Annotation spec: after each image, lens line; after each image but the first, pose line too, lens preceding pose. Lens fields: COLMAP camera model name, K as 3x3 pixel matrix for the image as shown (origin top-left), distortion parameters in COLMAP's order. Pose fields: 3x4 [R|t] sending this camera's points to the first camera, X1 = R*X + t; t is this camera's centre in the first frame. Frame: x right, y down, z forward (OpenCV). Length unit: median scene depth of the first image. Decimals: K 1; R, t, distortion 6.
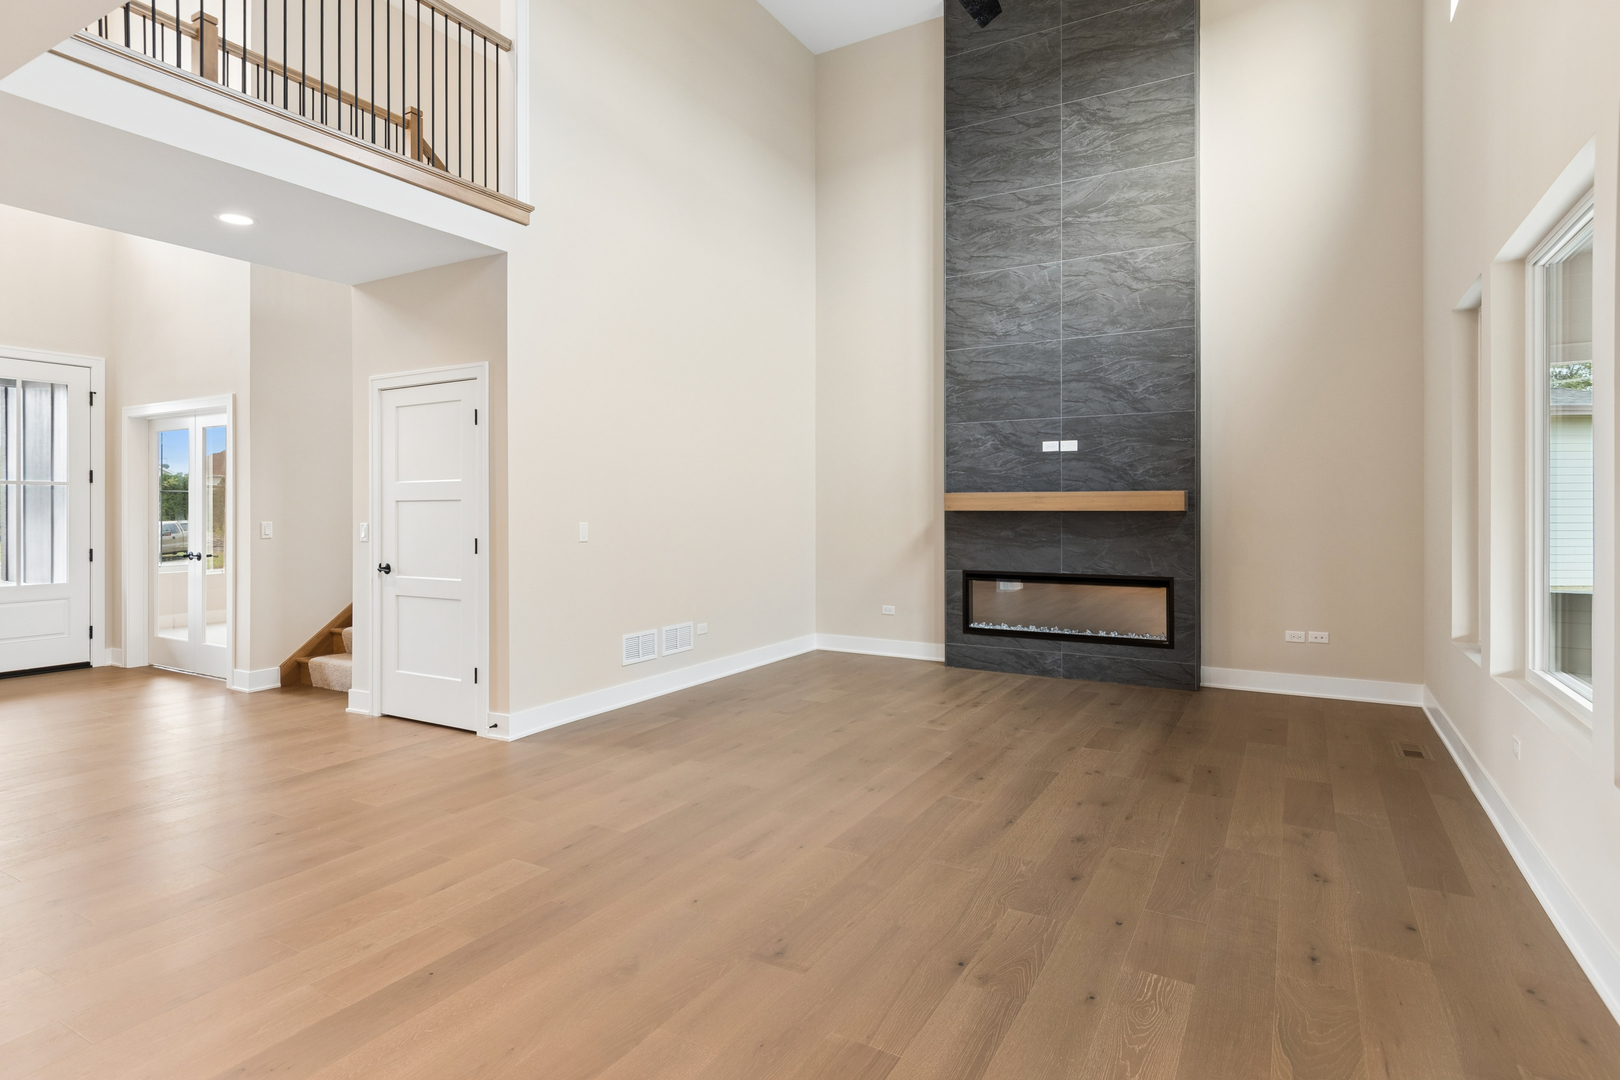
lens RADIAL K [[843.4, 0, 799.6], [0, 843.4, 516.1], [0, 0, 1]] dist [-0.002575, -0.005536]
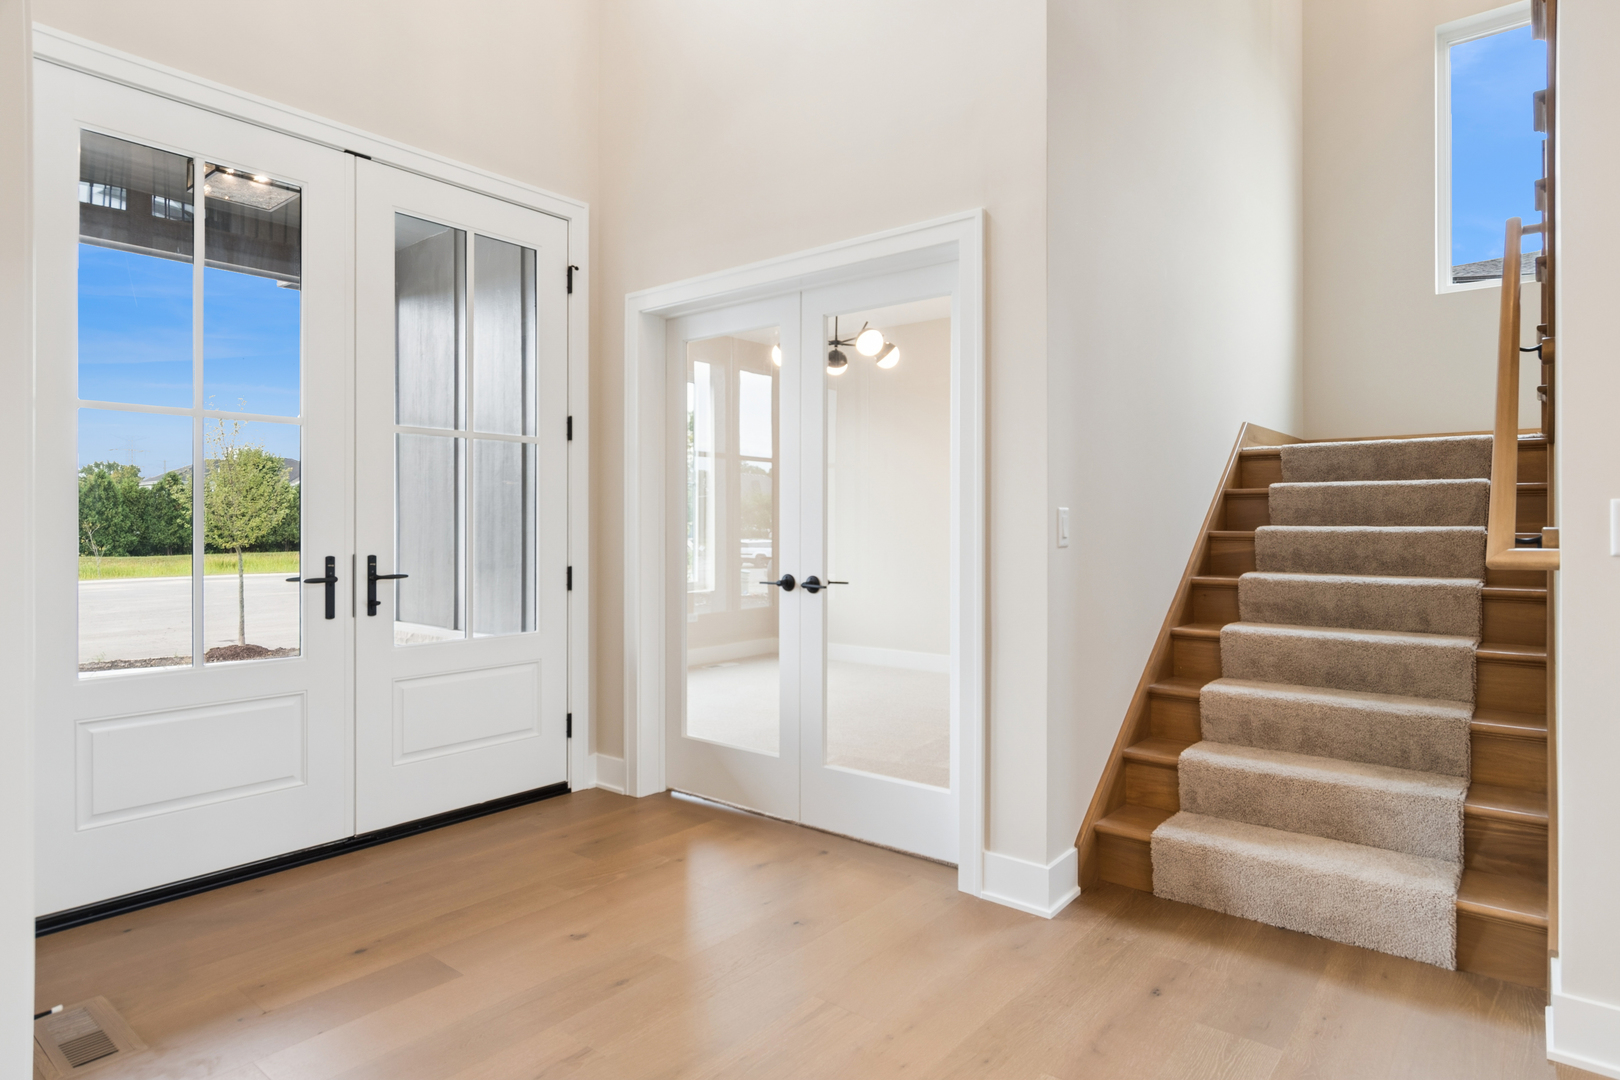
lens RADIAL K [[914.8, 0, 807.8], [0, 914.8, 525.7], [0, 0, 1]] dist [0.002053, -0.004529]
pose [[0.985703, -0.001512, -0.168486, -0.620751], [0.001220, 0.999998, -0.001837, 0.015383], [0.168489, 0.001606, 0.985702, 0.476970]]
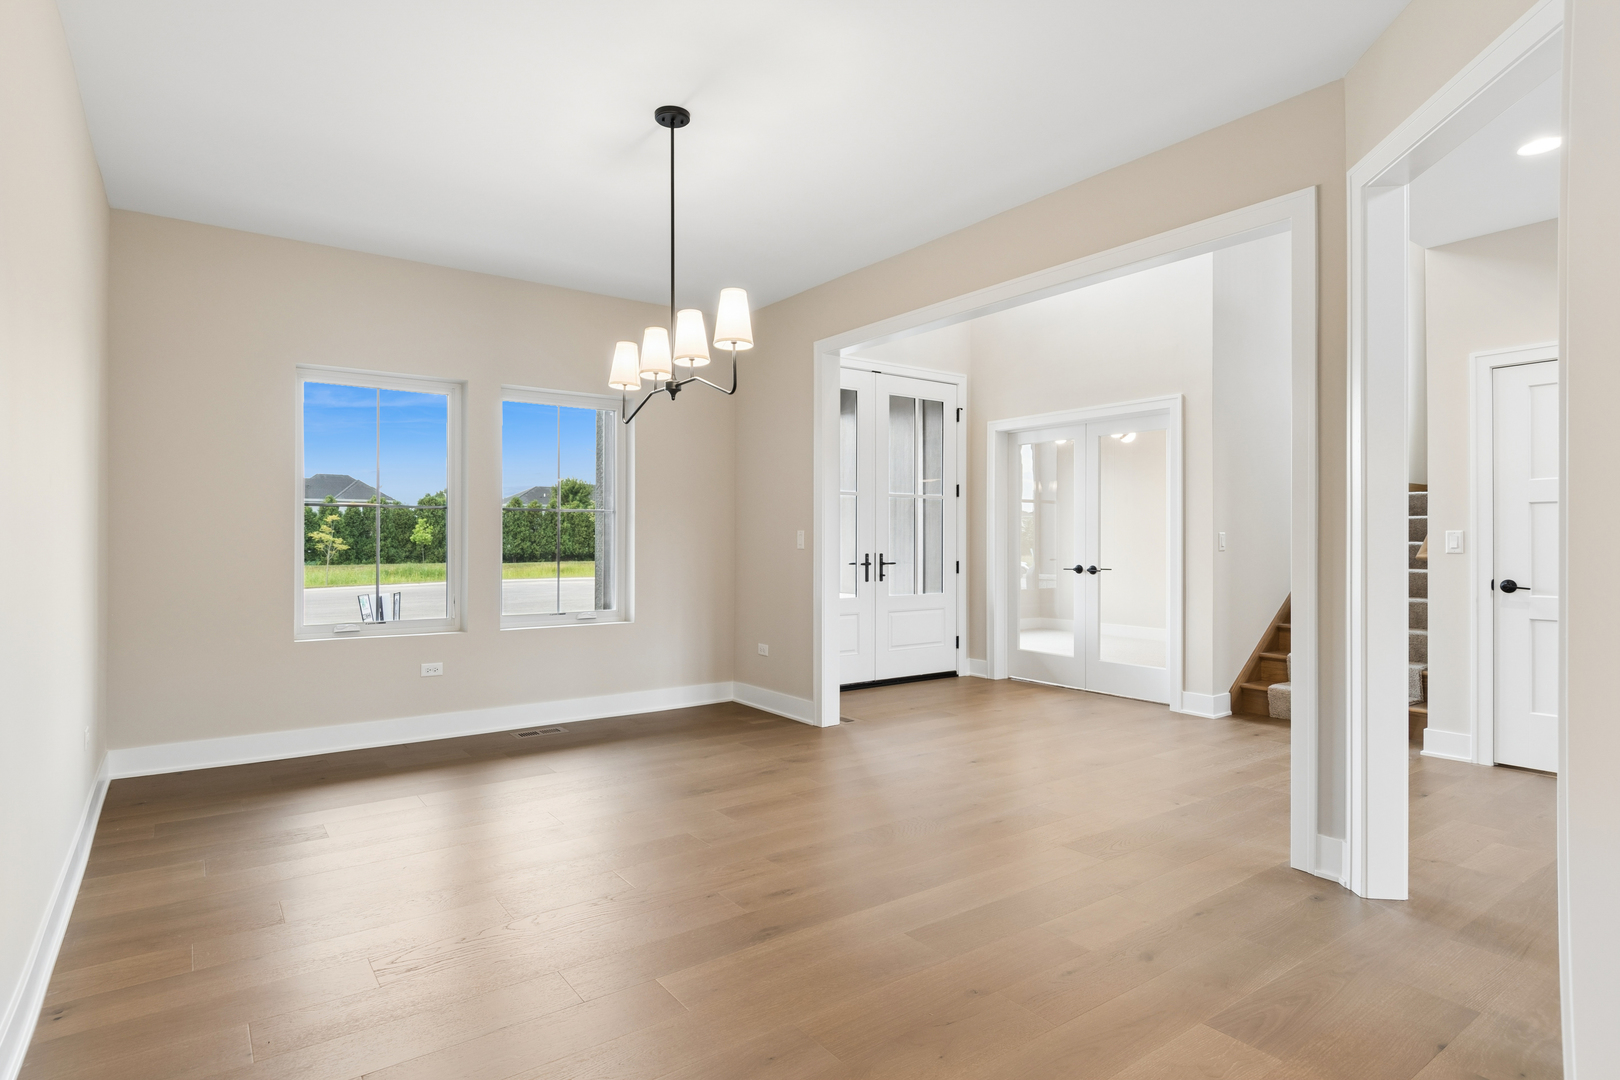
lens RADIAL K [[843.4, 0, 803.4], [0, 843.4, 534.5], [0, 0, 1]] dist [-0.002575, -0.005536]
pose [[0.910052, -0.001819, -0.414491, -0.607314], [-0.002260, 0.999954, -0.009350, 0.017272], [0.414489, 0.009446, 0.910005, -0.018132]]
